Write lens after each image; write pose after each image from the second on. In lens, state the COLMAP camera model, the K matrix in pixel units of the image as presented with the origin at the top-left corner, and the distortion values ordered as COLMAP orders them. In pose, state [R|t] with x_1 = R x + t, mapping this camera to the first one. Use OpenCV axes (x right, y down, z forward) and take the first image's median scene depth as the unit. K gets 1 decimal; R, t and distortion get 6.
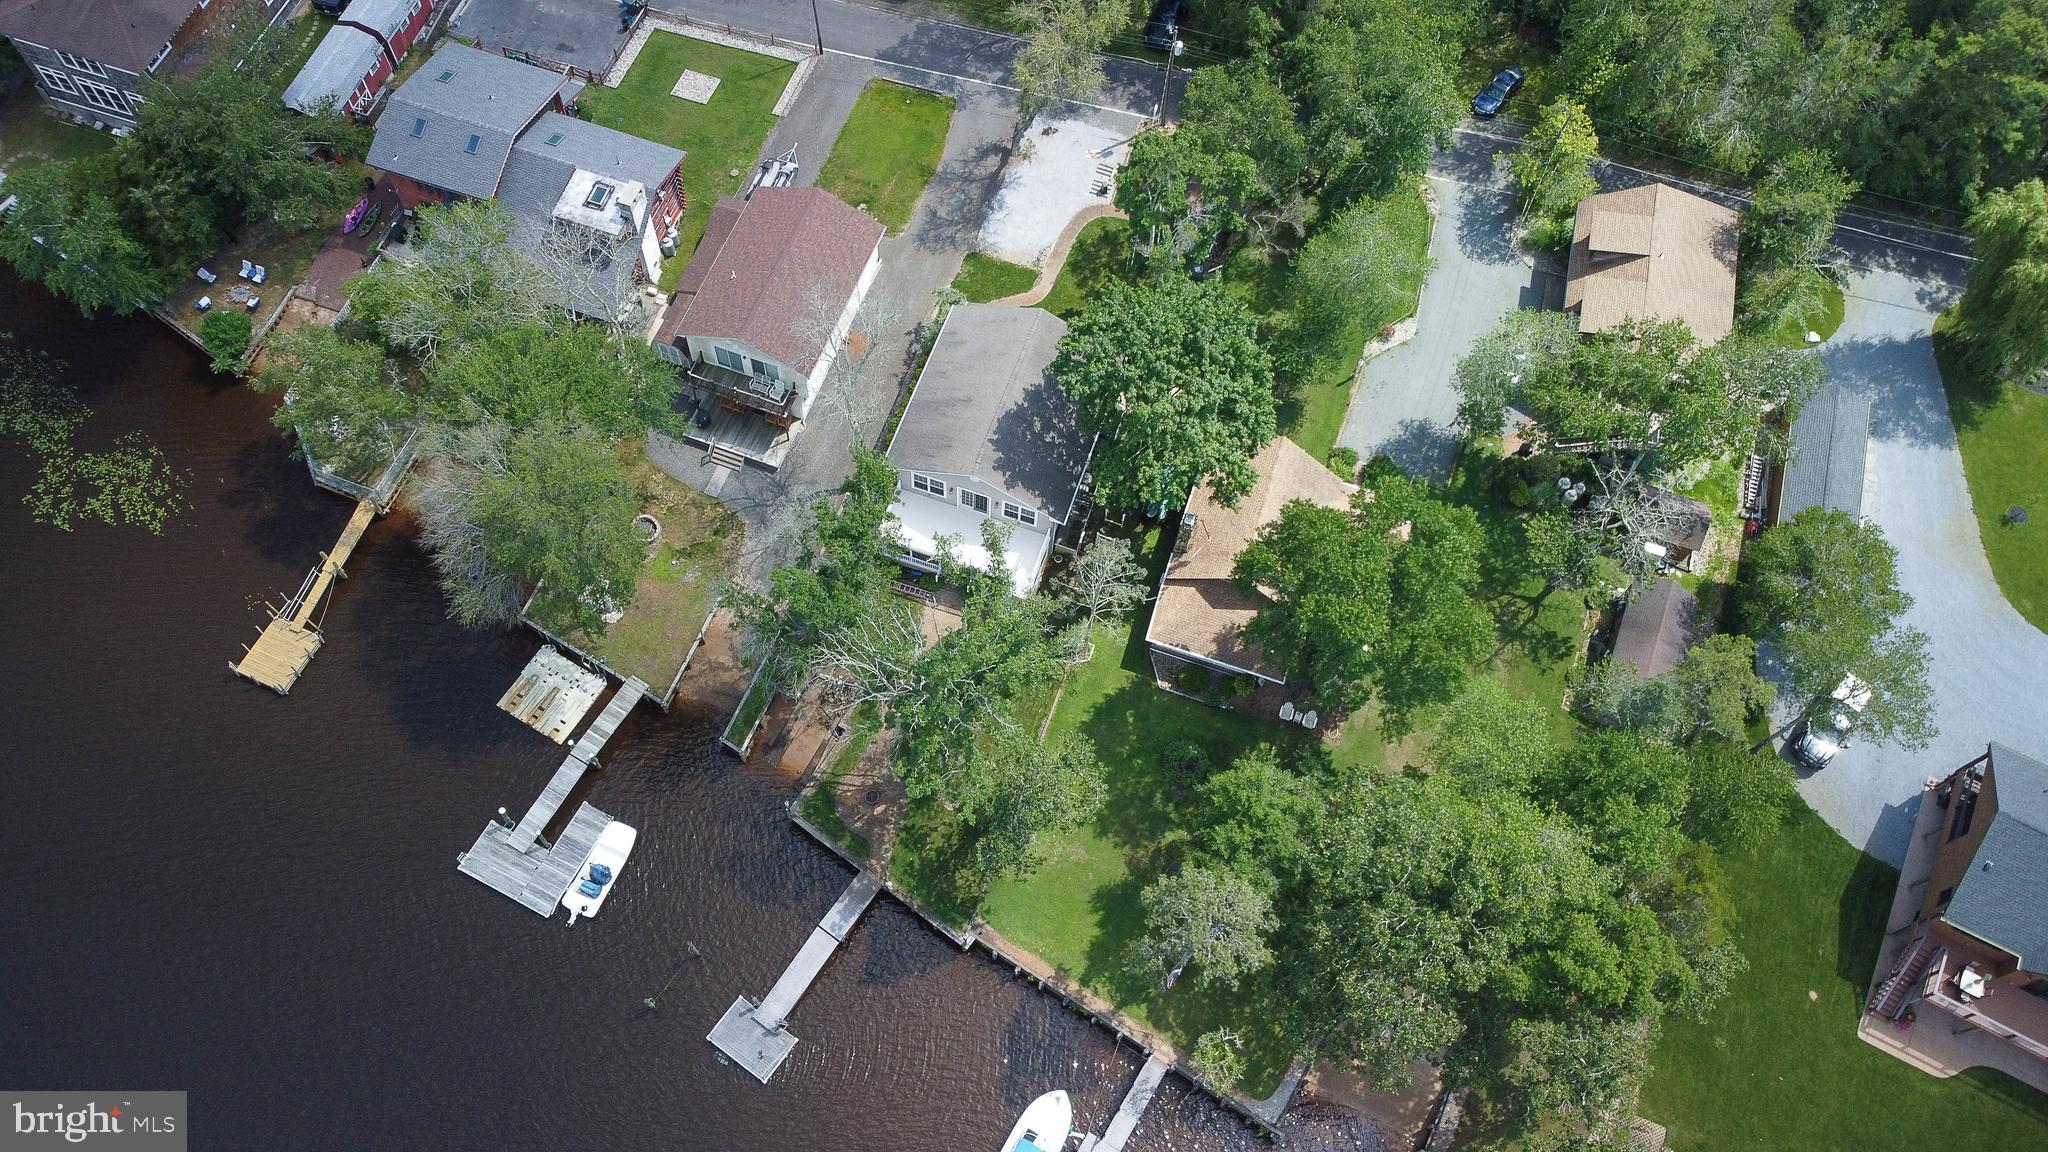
lens RADIAL K [[1586.6, 0, 1024.0], [0, 1586.6, 576.0], [0, 0, 1]] dist [-0.000122, 0.001680]
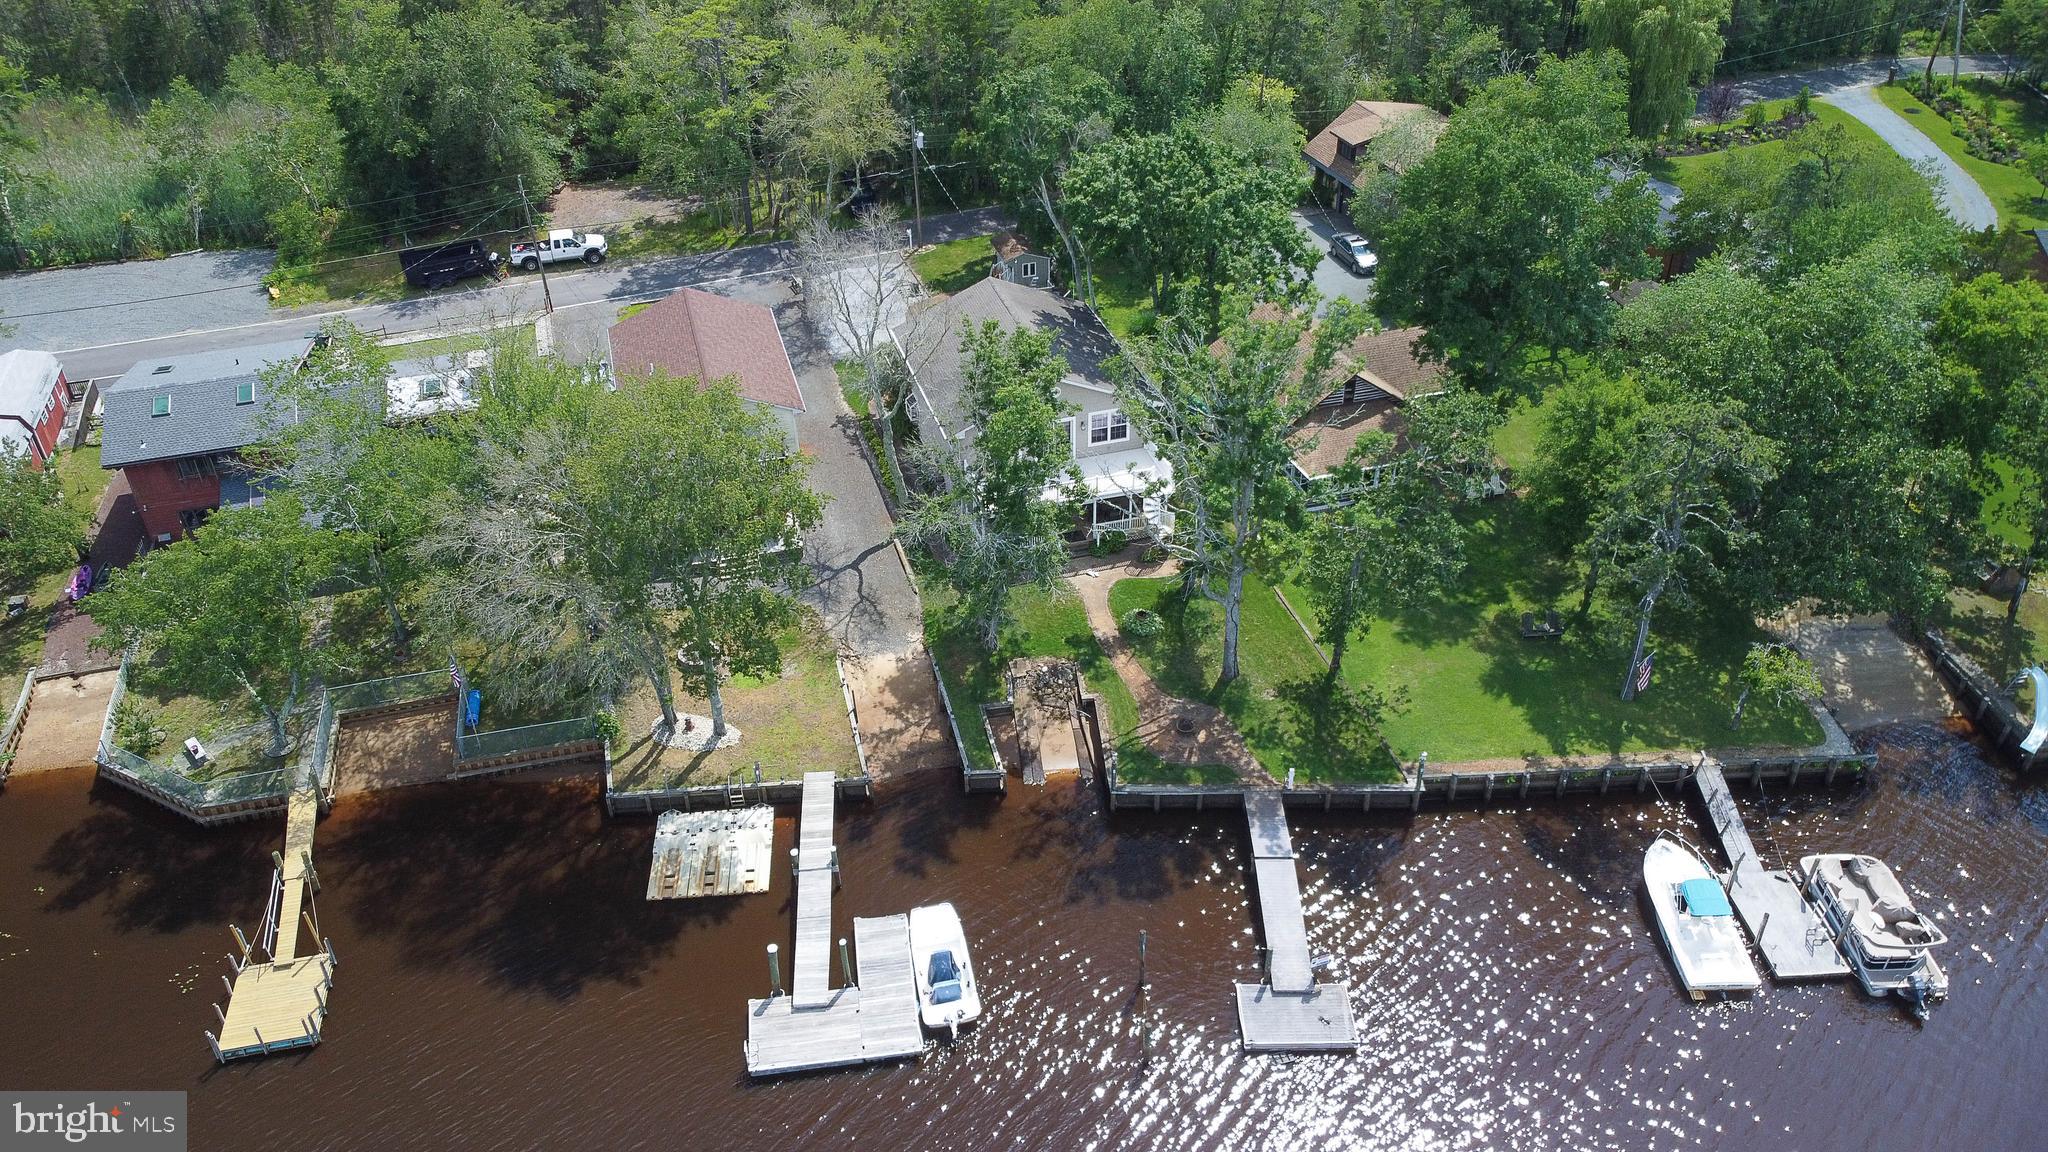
lens RADIAL K [[1586.6, 0, 1024.0], [0, 1586.6, 576.0], [0, 0, 1]] dist [-0.000122, 0.001680]
pose [[0.810843, -0.369348, 0.453999, -0.458881], [0.544203, 0.761238, -0.352648, 0.299825], [-0.215351, 0.533010, 0.818245, 0.356879]]
